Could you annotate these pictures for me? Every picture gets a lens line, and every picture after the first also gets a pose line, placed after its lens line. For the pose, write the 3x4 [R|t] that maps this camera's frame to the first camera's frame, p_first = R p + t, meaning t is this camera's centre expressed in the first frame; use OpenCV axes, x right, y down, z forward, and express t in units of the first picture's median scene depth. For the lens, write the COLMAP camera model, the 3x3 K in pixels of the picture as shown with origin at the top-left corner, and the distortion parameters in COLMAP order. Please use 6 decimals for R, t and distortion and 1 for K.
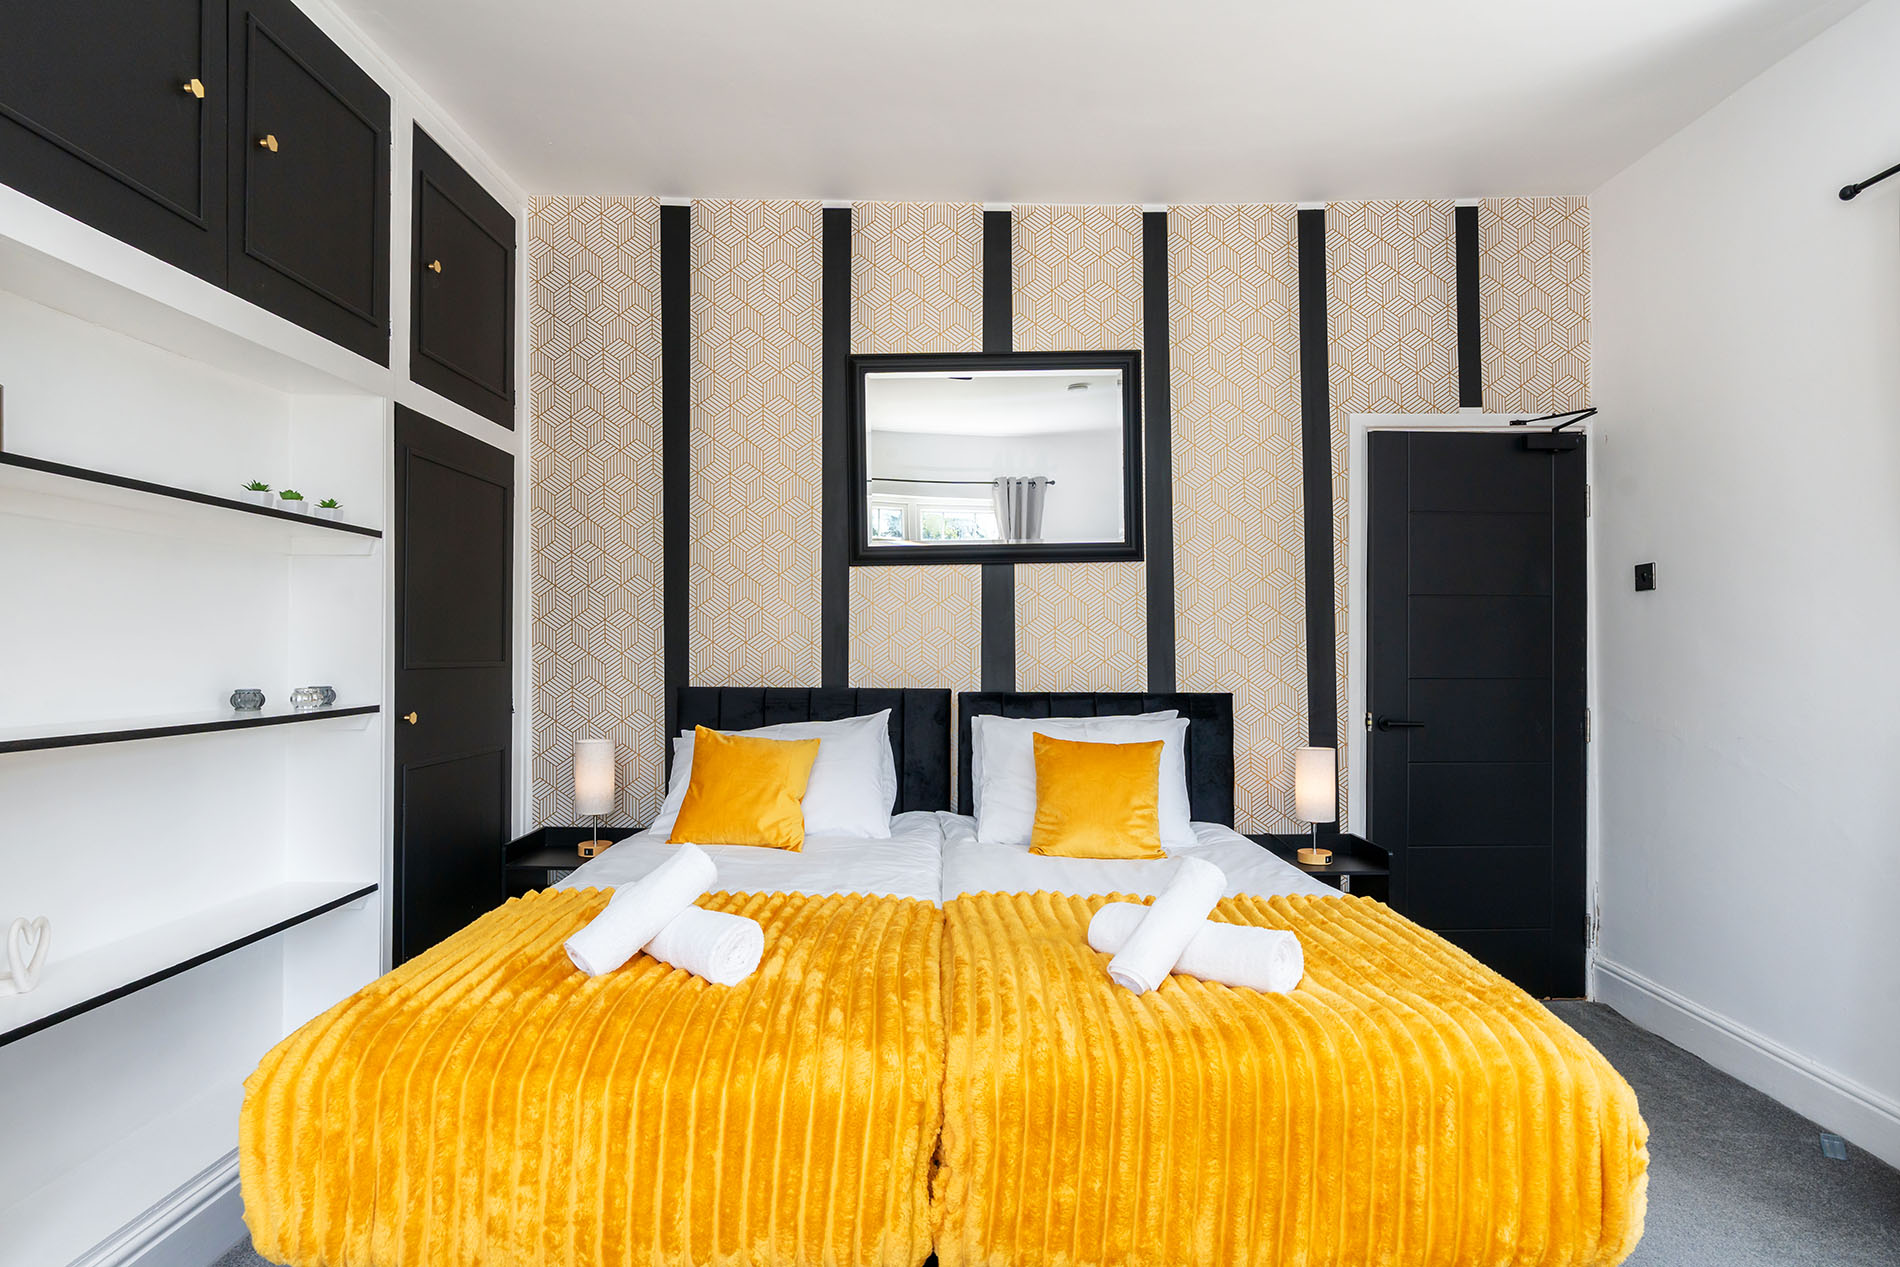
lens RADIAL K [[999.5, 0, 945.0], [0, 999.5, 639.8], [0, 0, 1]] dist [-0.002676, 0.000163]
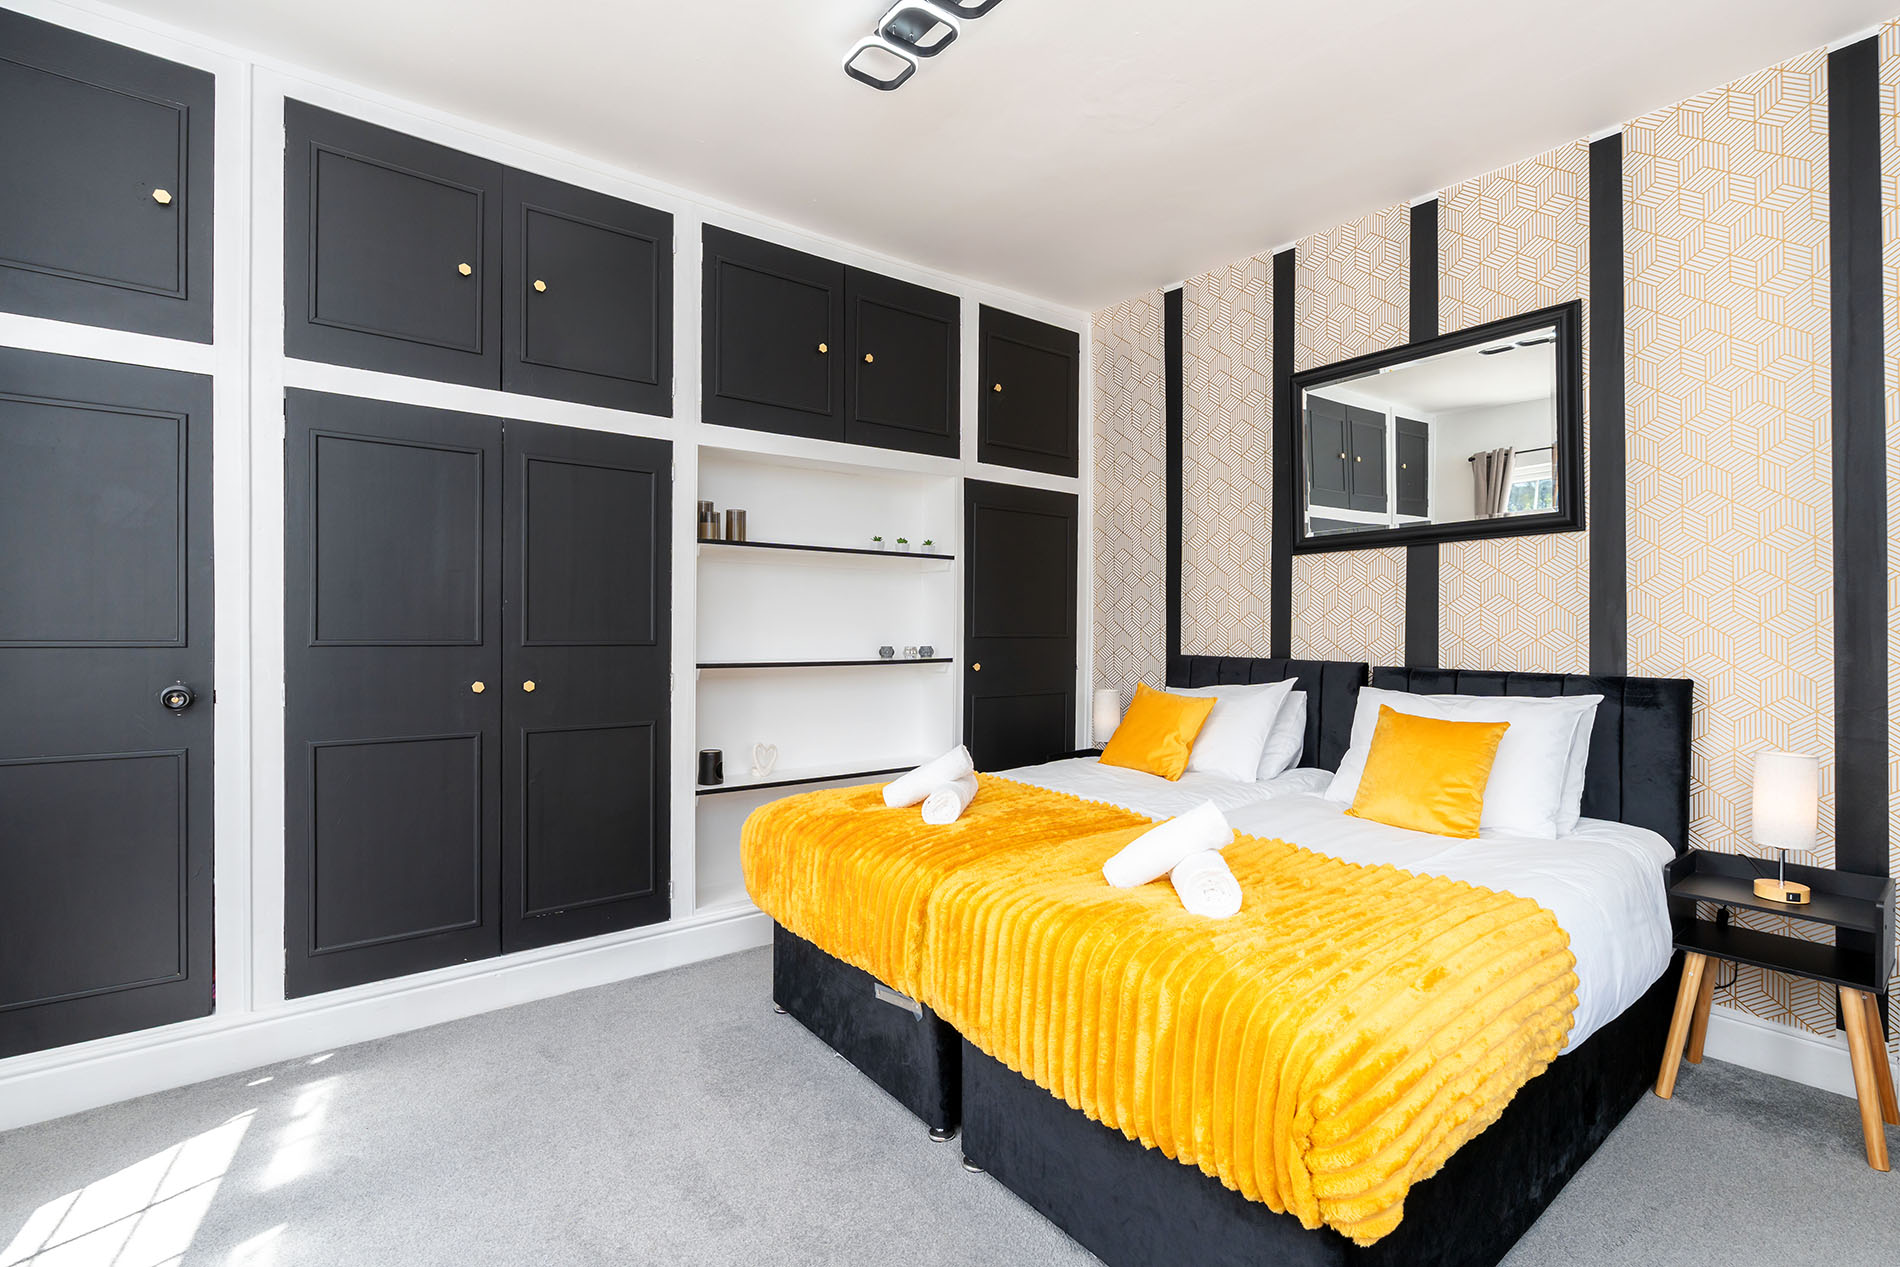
lens RADIAL K [[869.1, 0, 950.7], [0, 869.1, 625.5], [0, 0, 1]] dist [-0.002432, -0.000432]
pose [[0.620313, 0.001410, -0.784353, 0.461475], [0.000152, 0.999998, 0.001919, 0.006032], [0.784355, -0.001310, 0.620311, 0.059337]]
